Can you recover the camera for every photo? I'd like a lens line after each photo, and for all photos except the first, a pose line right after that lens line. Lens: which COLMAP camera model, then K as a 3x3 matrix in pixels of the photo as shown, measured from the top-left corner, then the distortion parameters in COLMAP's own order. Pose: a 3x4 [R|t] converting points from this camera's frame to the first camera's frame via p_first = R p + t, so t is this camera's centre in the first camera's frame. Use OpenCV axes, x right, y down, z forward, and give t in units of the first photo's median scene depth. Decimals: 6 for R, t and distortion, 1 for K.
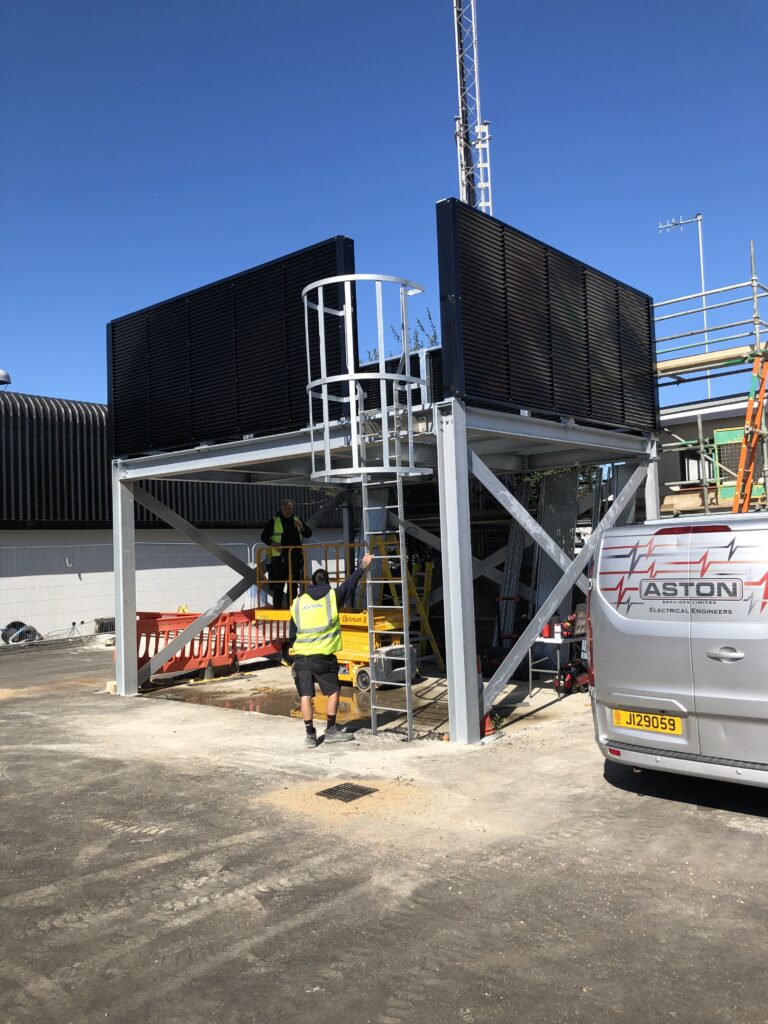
lens RADIAL K [[843.1, 0, 383.7], [0, 843.1, 510.7], [0, 0, 1]] dist [0.009301, -0.026714]
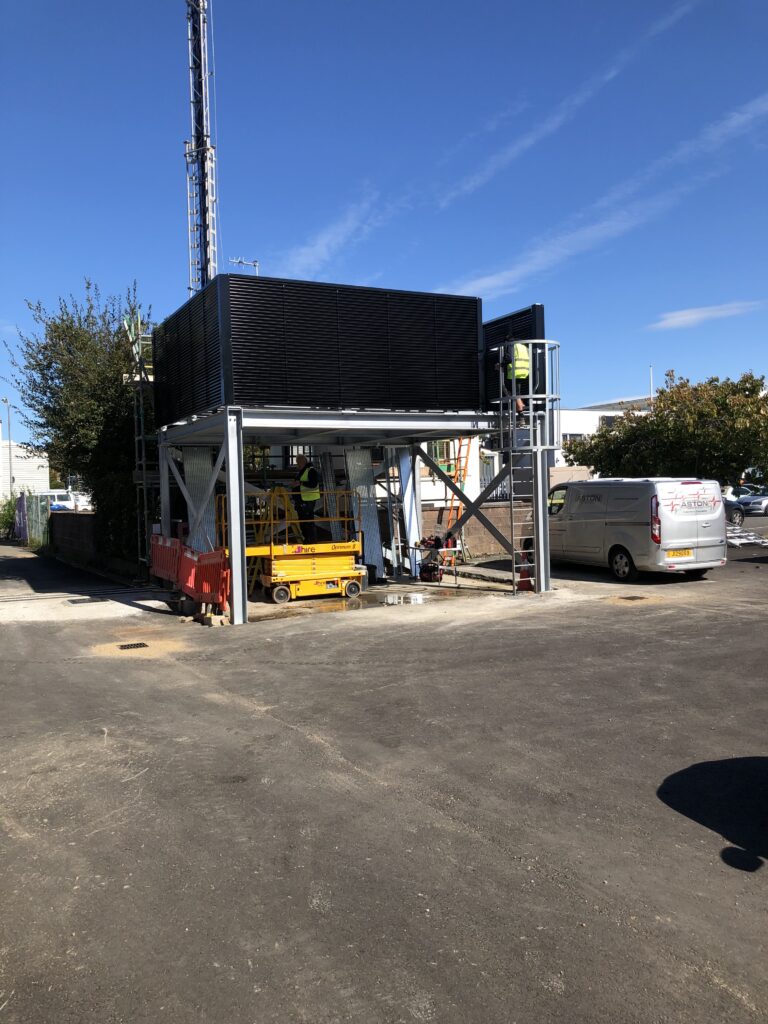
lens RADIAL K [[843.1, 0, 383.3], [0, 843.1, 513.7], [0, 0, 1]] dist [0.009301, -0.026714]
pose [[0.375638, 0.008833, 0.926724, -2.072358], [-0.026602, 0.999645, 0.001254, 0.117937], [-0.926385, -0.025124, 0.375740, 0.707541]]
